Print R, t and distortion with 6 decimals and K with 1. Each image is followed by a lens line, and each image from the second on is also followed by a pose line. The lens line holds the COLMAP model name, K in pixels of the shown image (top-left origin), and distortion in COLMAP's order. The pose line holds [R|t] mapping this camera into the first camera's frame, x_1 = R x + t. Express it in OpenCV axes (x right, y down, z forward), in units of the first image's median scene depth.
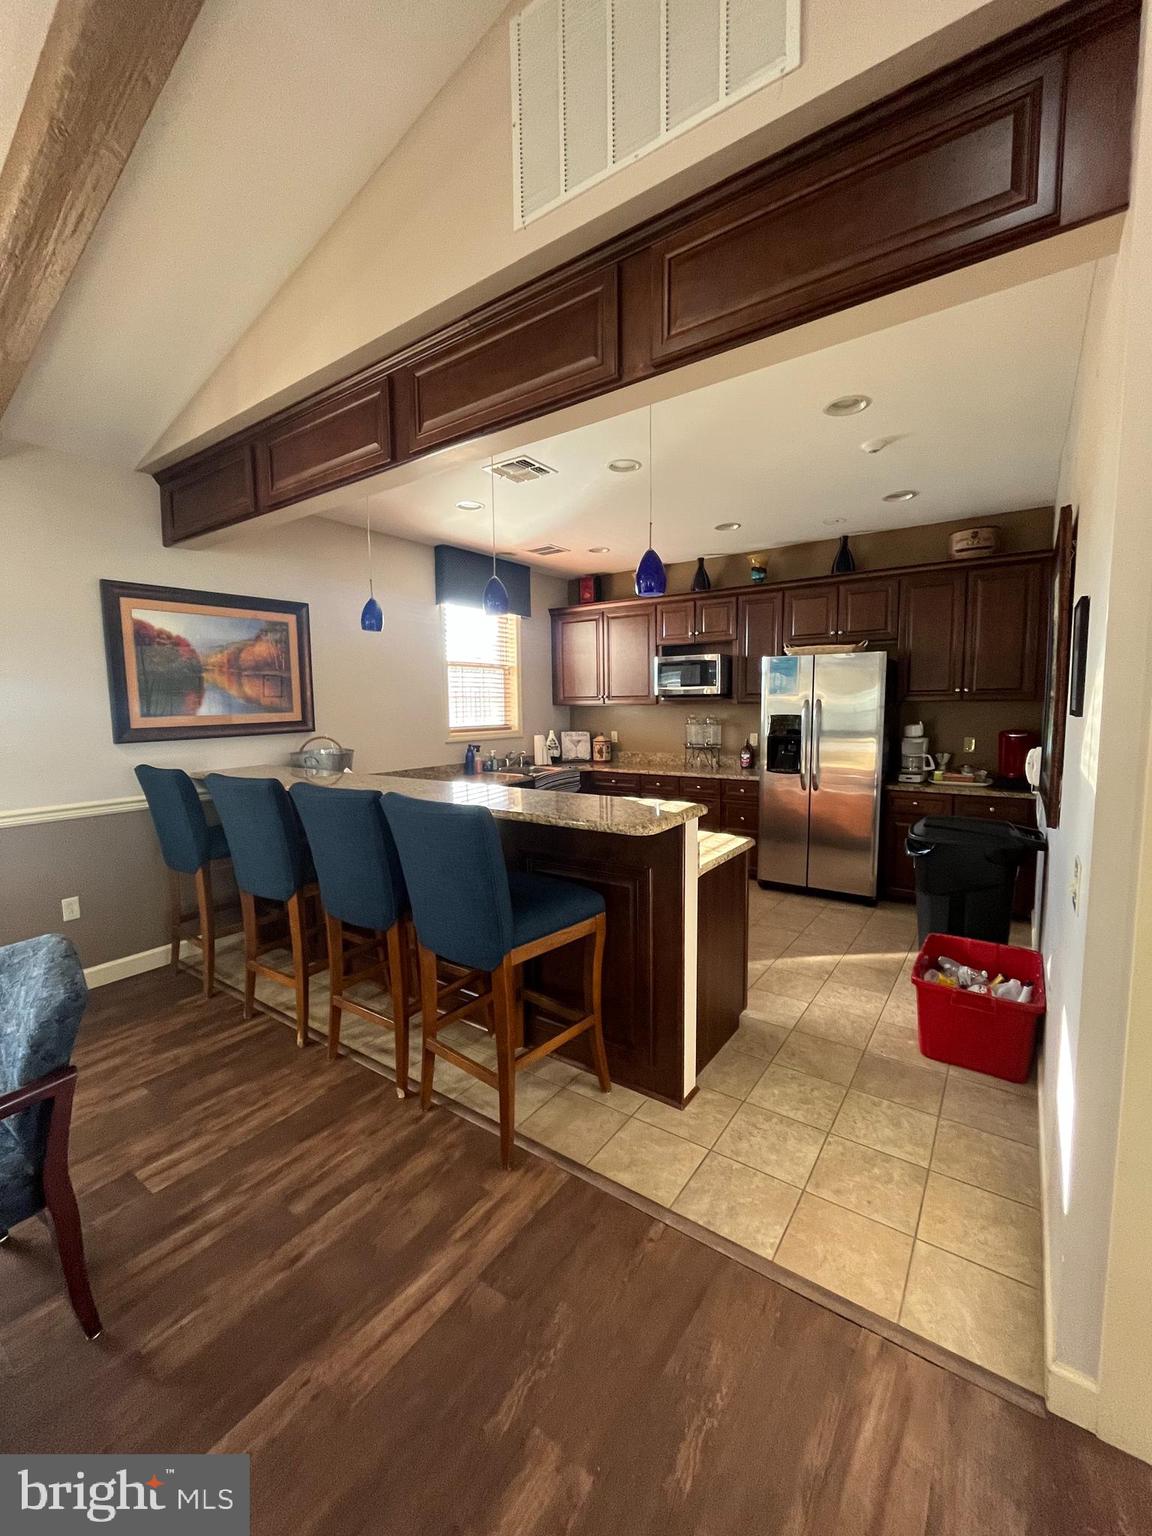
lens RADIAL K [[627.3, 0, 576.5], [0, 627.3, 764.4], [0, 0, 1]] dist [-0.000895, -0.000400]
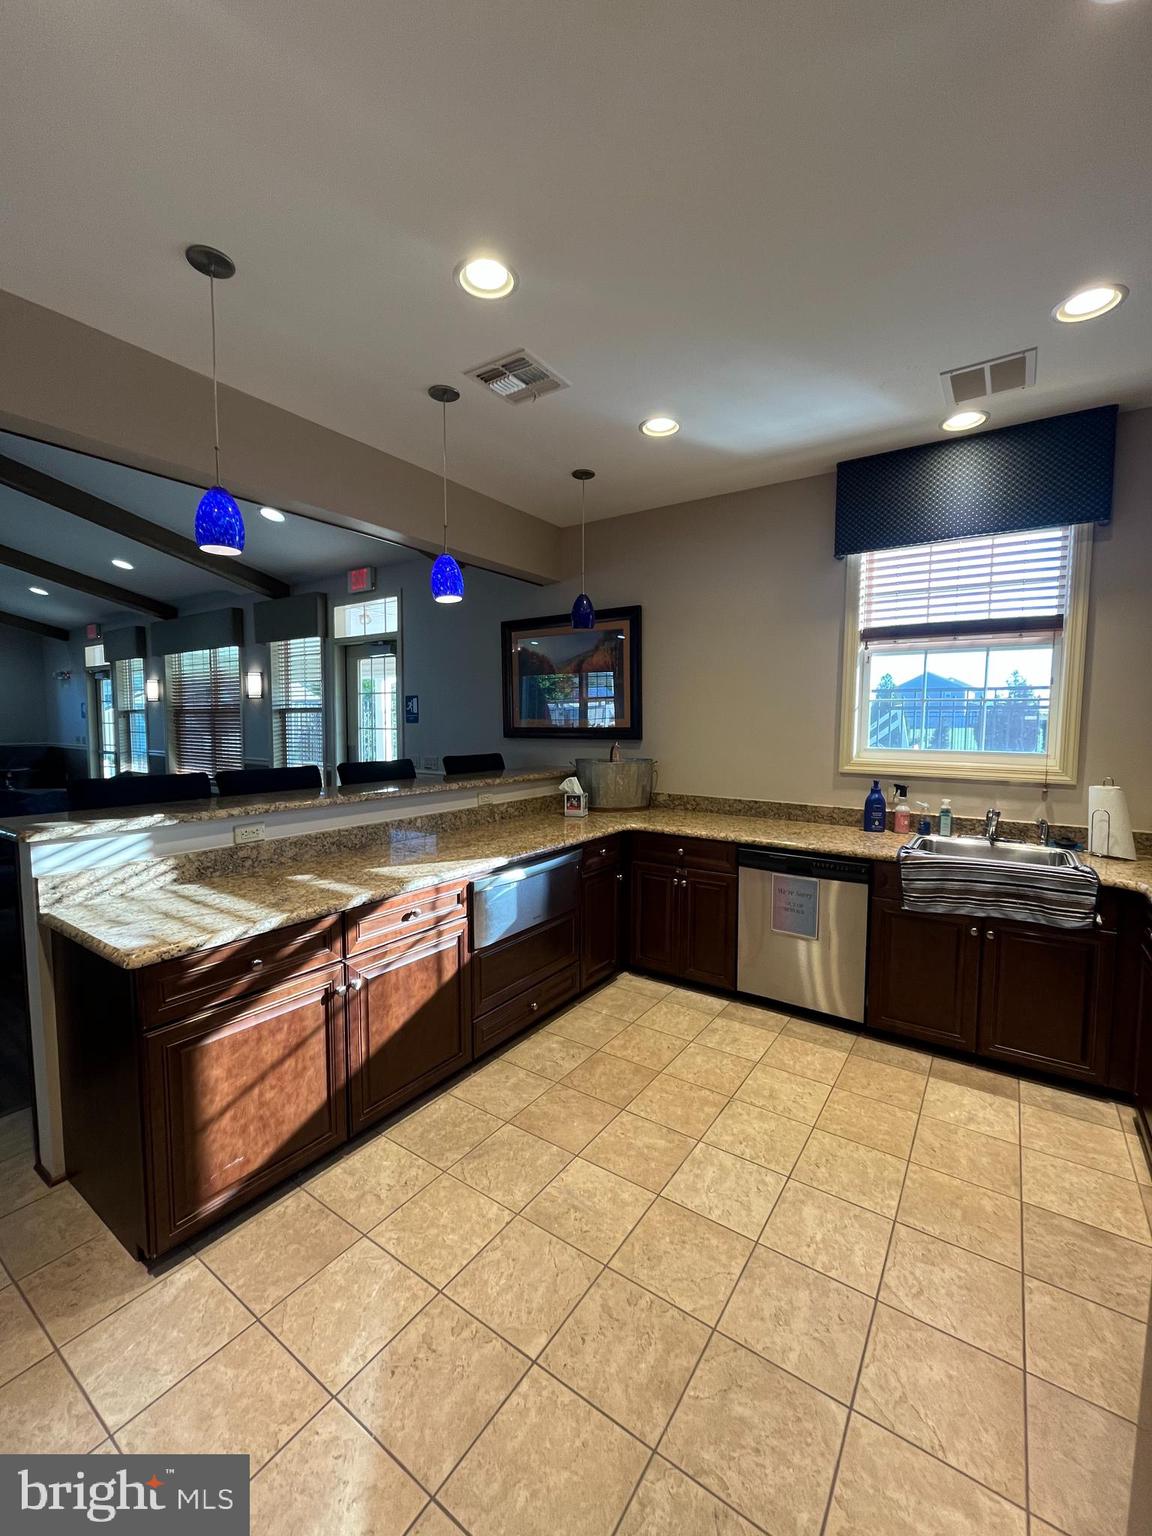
lens RADIAL K [[627.3, 0, 576.5], [0, 627.3, 764.4], [0, 0, 1]] dist [-0.000895, -0.000400]
pose [[0.018069, 0.087626, -0.995990, 0.666071], [-0.105217, 0.990788, 0.085259, -0.108466], [0.994285, 0.103255, 0.027122, 1.112784]]
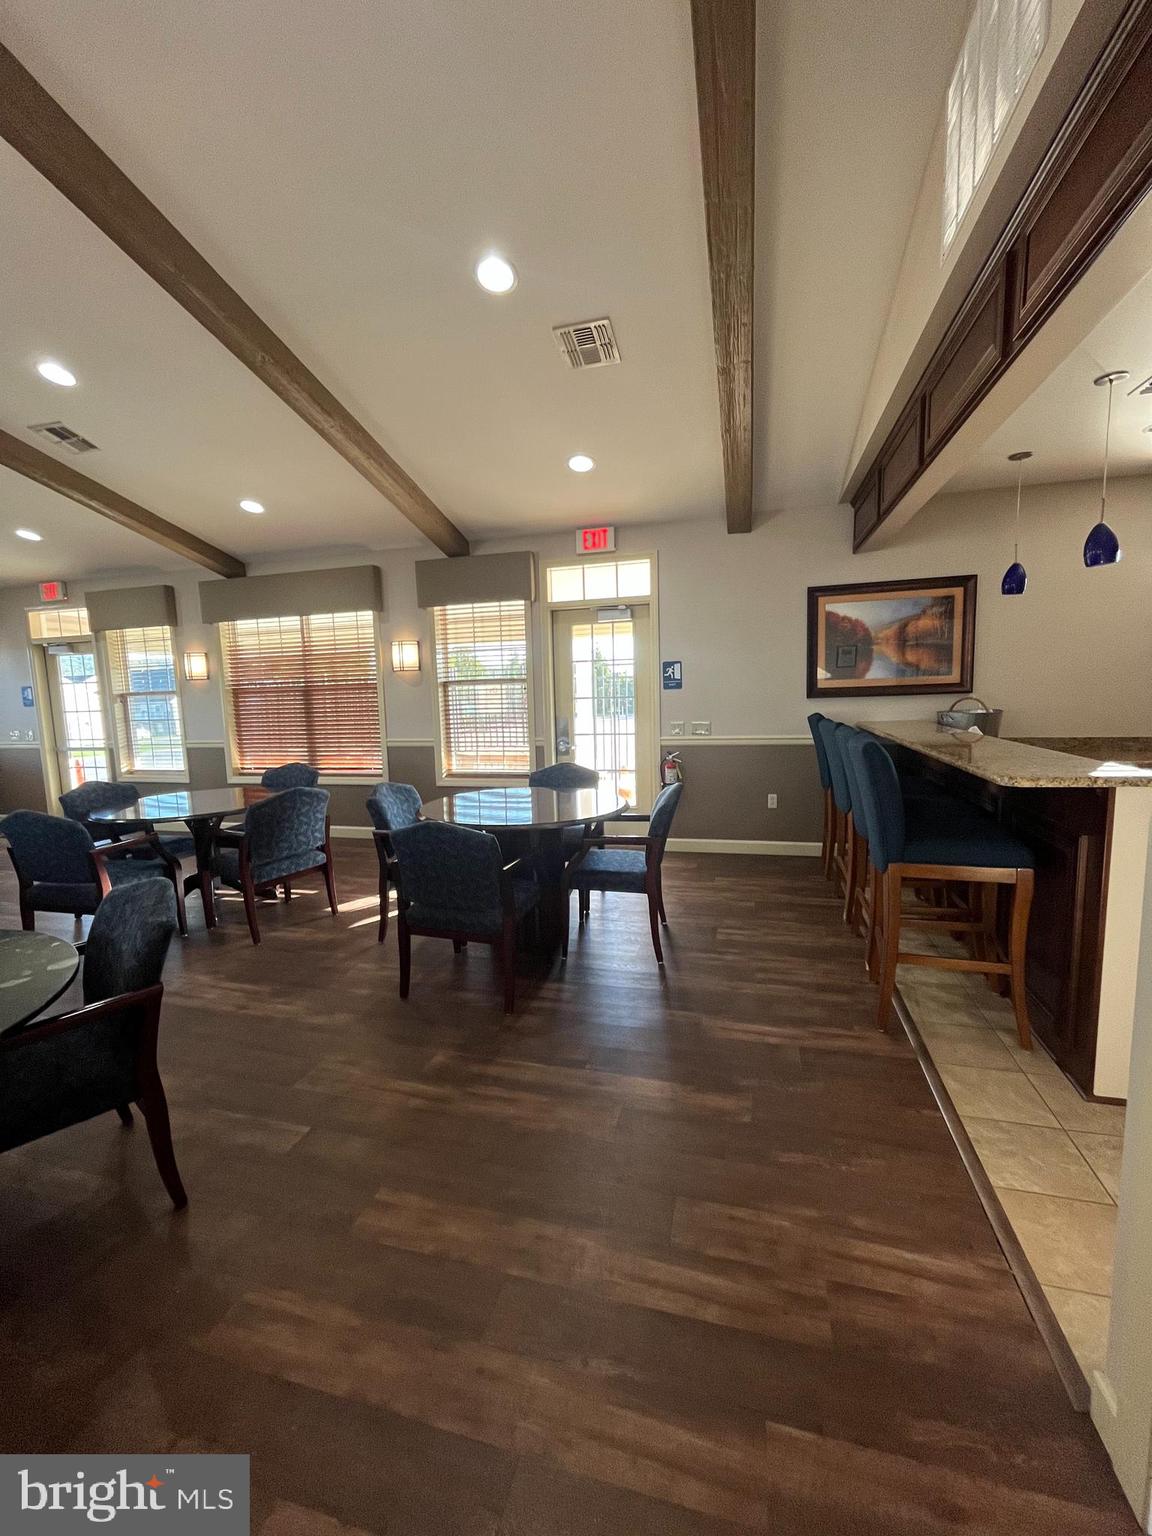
lens RADIAL K [[627.3, 0, 576.5], [0, 627.3, 764.4], [0, 0, 1]] dist [-0.000895, -0.000400]
pose [[0.343927, 0.116830, -0.931700, 0.472647], [-0.069273, 0.992683, 0.098906, 0.013708], [0.936438, 0.030525, 0.349504, -0.024652]]
